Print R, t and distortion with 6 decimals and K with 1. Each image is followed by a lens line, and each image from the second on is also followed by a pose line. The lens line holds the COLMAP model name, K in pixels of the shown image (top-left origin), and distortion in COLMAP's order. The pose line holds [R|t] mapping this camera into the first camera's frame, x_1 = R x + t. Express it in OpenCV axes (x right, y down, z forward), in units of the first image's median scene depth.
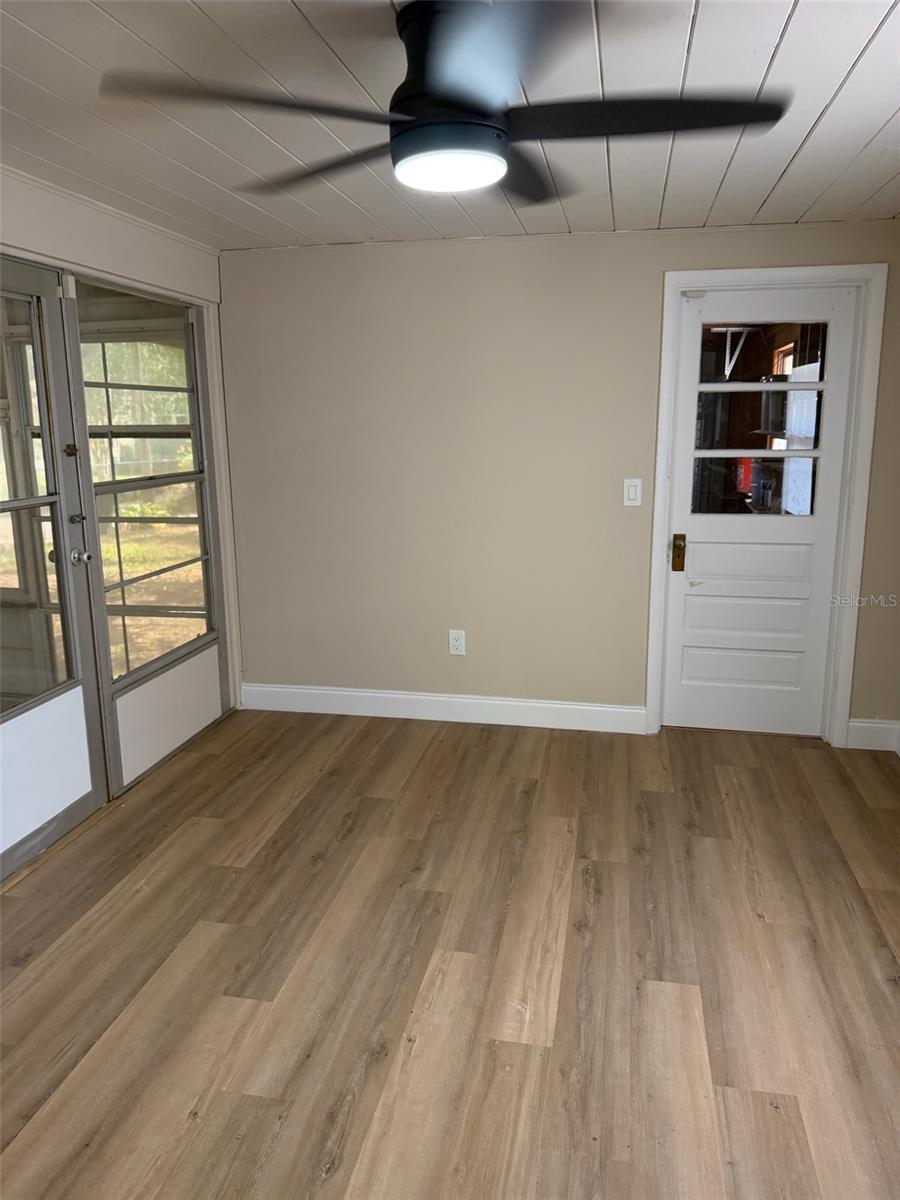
lens RADIAL K [[895.9, 0, 450.0], [0, 895.9, 600.0], [0, 0, 1]] dist [-0.045649, 0.000390]
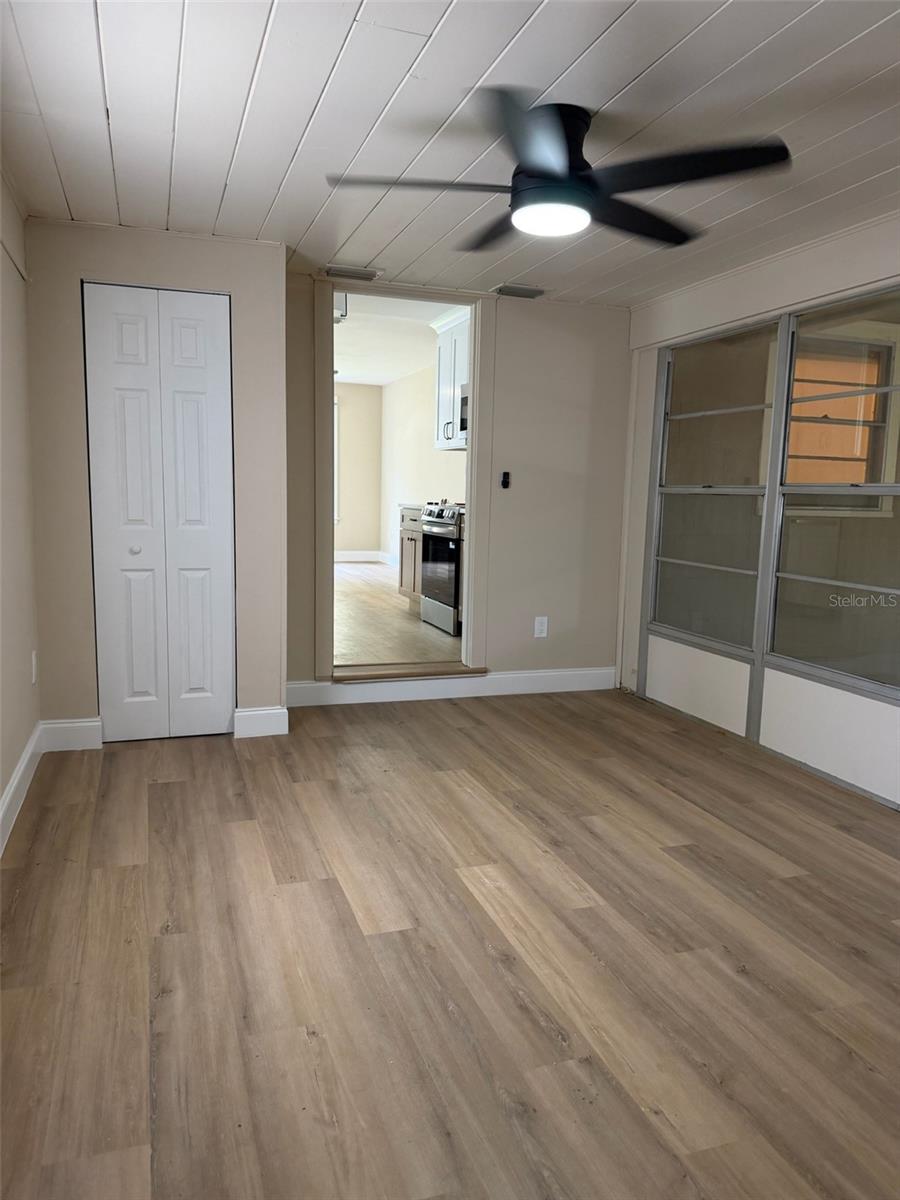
lens RADIAL K [[844.5, 0, 450.0], [0, 844.5, 600.0], [0, 0, 1]] dist [0.073313, -0.119410]
pose [[-0.866973, 0.059477, -0.494793, 0.626989], [-0.112697, 0.943735, 0.310909, -0.237097], [0.485446, 0.325311, -0.811490, 1.633280]]
